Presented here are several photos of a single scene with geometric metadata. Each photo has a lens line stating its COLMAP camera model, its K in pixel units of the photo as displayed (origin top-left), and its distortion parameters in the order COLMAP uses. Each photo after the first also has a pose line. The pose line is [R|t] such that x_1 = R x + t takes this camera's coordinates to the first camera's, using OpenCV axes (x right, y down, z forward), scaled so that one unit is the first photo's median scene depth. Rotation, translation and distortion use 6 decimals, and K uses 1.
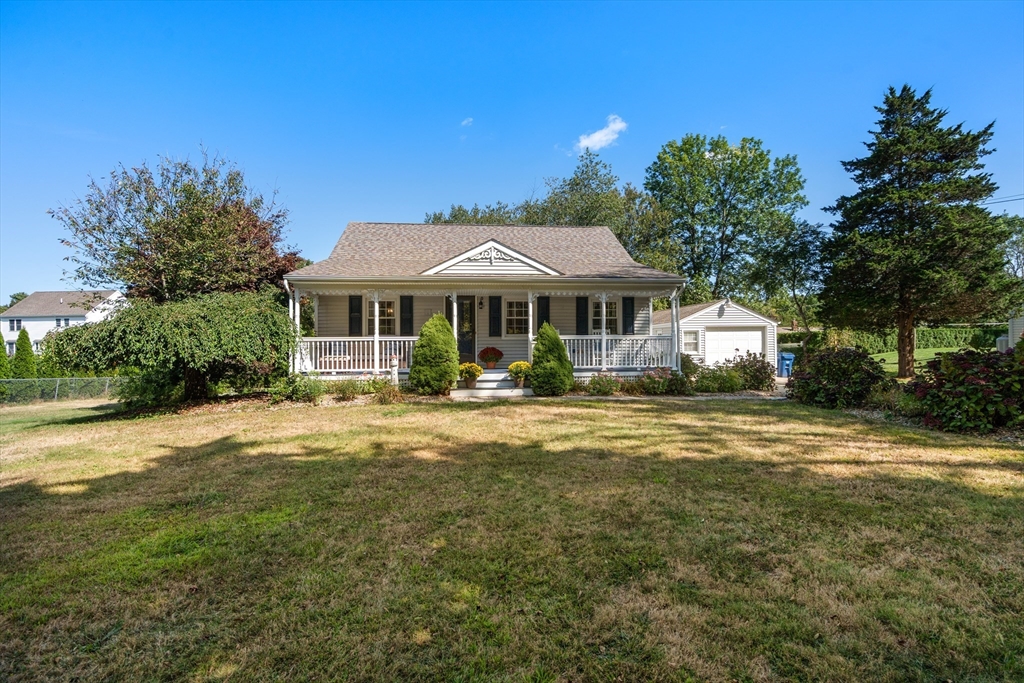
lens RADIAL K [[468.0, 0, 512.3], [0, 468.0, 336.8], [0, 0, 1]] dist [-0.004881, 0.001861]
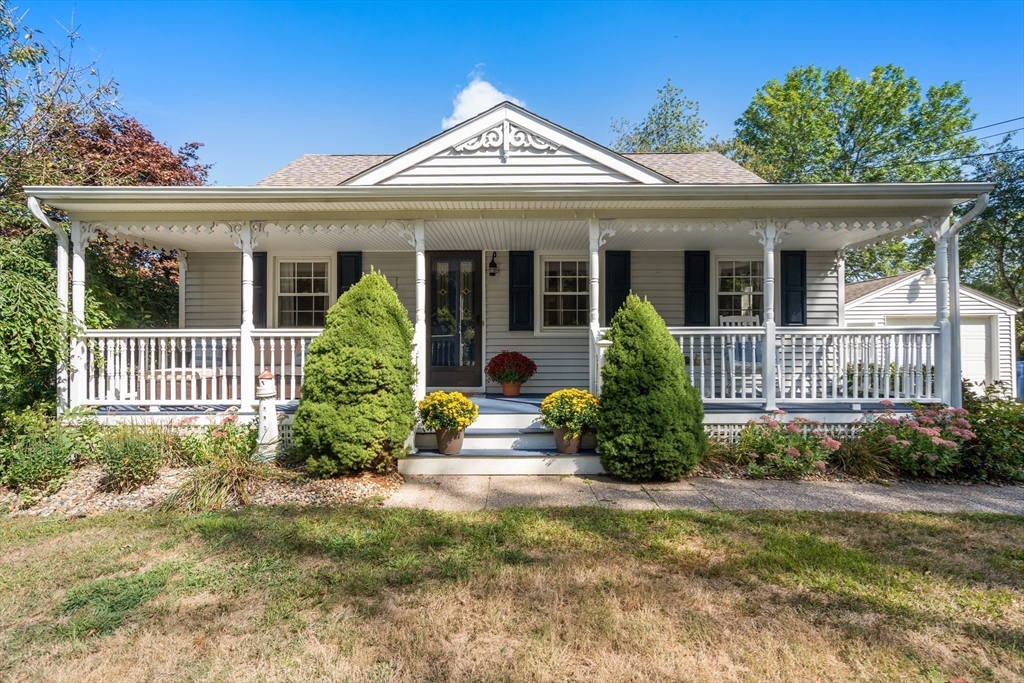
lens RADIAL K [[468.0, 0, 510.7], [0, 468.0, 337.9], [0, 0, 1]] dist [-0.004881, 0.001861]
pose [[0.993519, 0.002302, -0.113647, 0.011047], [-0.001923, 0.999992, 0.003447, 0.006509], [0.113654, -0.003206, 0.993515, 0.553176]]
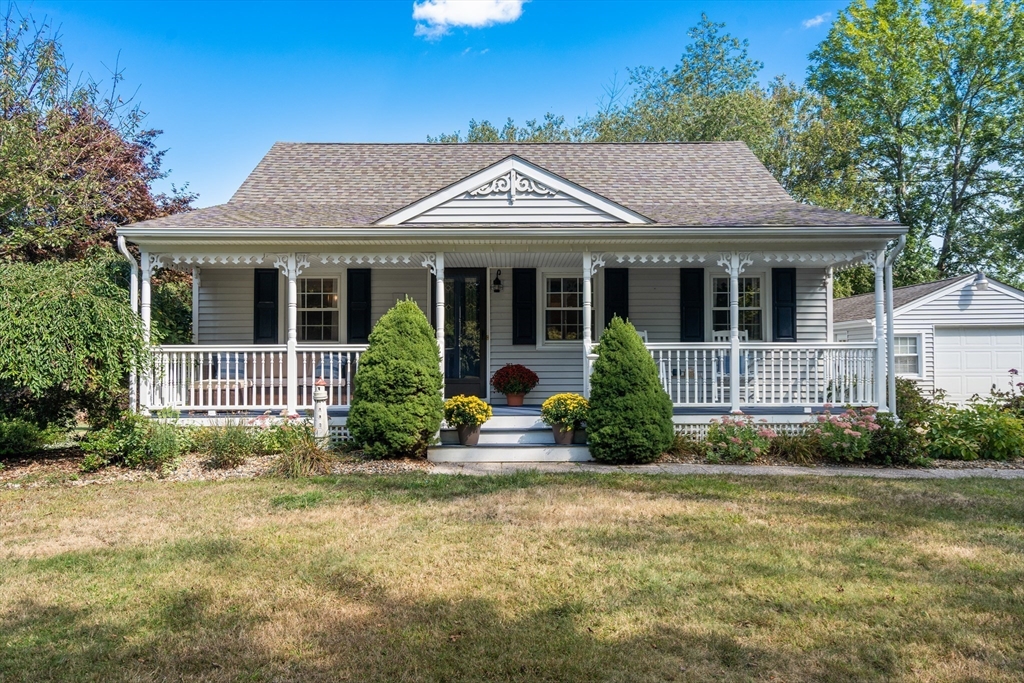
lens RADIAL K [[749.3, 0, 510.3], [0, 749.3, 331.9], [0, 0, 1]] dist [0.006754, 0.006170]
pose [[0.995131, -0.000218, -0.098565, 0.034958], [-0.001622, 0.999826, -0.018595, 0.001344], [0.098552, 0.018664, 0.994957, 0.176276]]
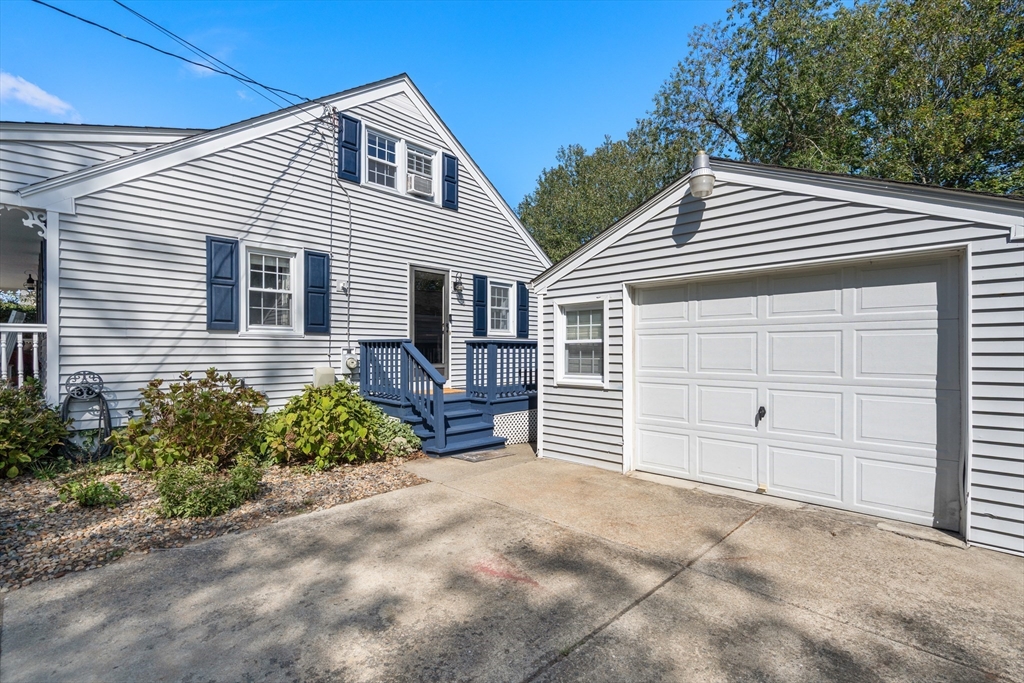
lens RADIAL K [[468.0, 0, 515.8], [0, 468.0, 348.3], [0, 0, 1]] dist [-0.004881, 0.001861]
pose [[0.656575, 0.002472, -0.754257, 0.895500], [-0.003891, 0.999992, -0.000109, 0.023093], [0.754251, 0.003006, 0.656579, 1.204121]]
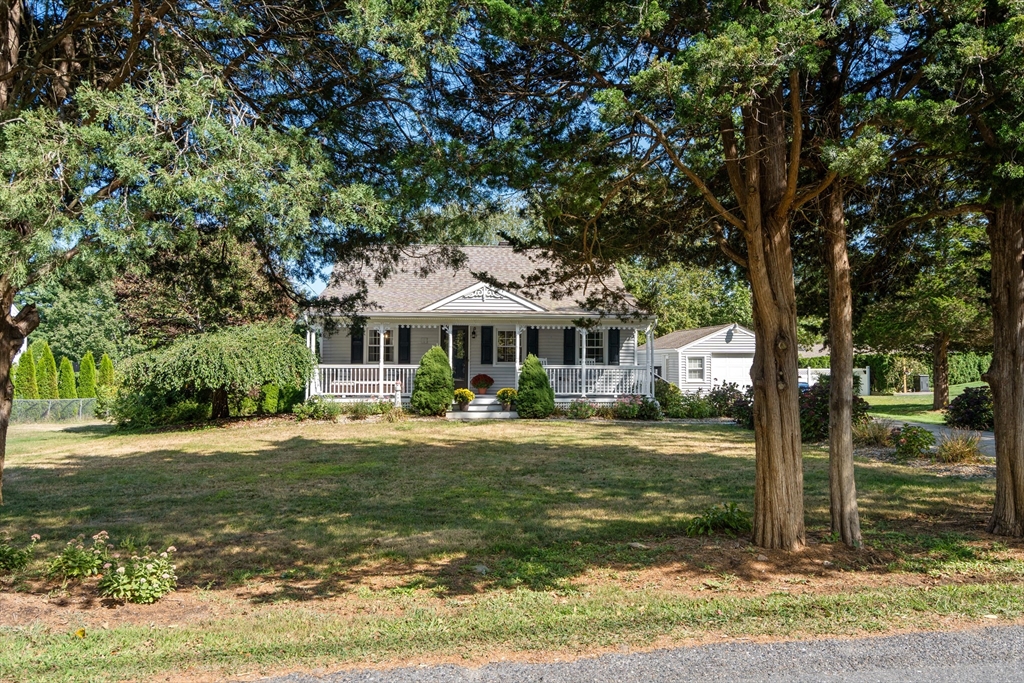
lens RADIAL K [[701.8, 0, 507.8], [0, 701.8, 339.6], [0, 0, 1]] dist [0.018492, -0.011409]
pose [[0.999717, 0.010693, -0.021230, 0.049782], [-0.010921, 0.999884, -0.010650, -0.044128], [0.021113, 0.010879, 0.999718, -0.664716]]
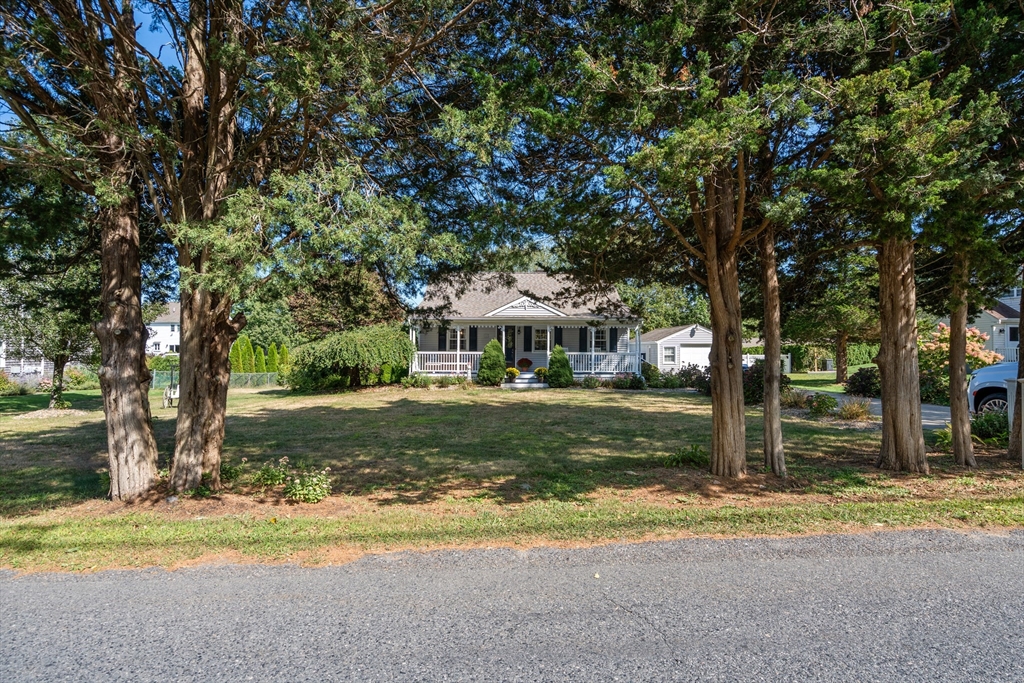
lens RADIAL K [[468.0, 0, 509.7], [0, 468.0, 338.8], [0, 0, 1]] dist [-0.004881, 0.001861]
pose [[0.996085, 0.010735, -0.087746, 0.047320], [-0.010980, 0.999937, -0.002309, -0.043485], [0.087716, 0.003263, 0.996140, -0.666082]]
